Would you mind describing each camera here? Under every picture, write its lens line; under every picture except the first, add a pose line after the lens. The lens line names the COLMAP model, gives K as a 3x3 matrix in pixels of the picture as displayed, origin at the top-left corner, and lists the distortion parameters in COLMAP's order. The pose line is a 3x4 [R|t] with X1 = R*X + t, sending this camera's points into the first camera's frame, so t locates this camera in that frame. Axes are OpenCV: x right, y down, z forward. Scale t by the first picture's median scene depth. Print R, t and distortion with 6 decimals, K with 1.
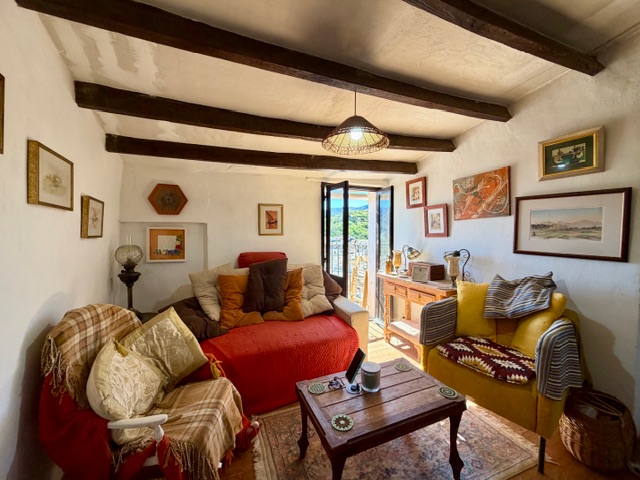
lens RADIAL K [[257.9, 0, 320.0], [0, 257.9, 240.0], [0, 0, 1]] dist [-0.000640, 0.000044]
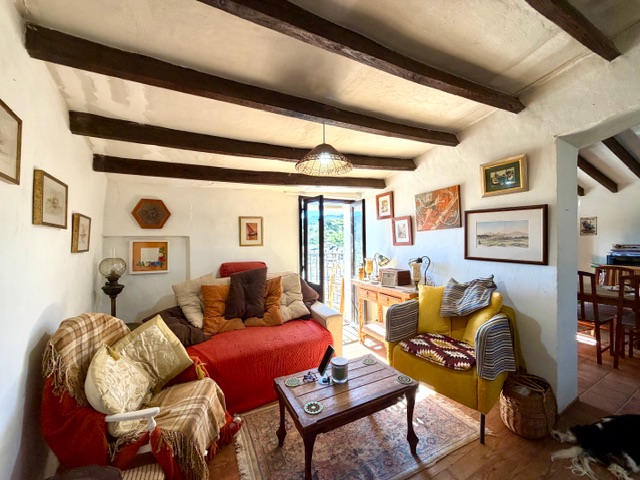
lens RADIAL K [[257.9, 0, 320.0], [0, 257.9, 240.0], [0, 0, 1]] dist [-0.000640, 0.000044]
pose [[0.997434, -0.012772, 0.070446, 0.031126], [0.014967, 0.999416, -0.030716, -0.012075], [-0.070012, 0.031691, 0.997043, -0.140607]]
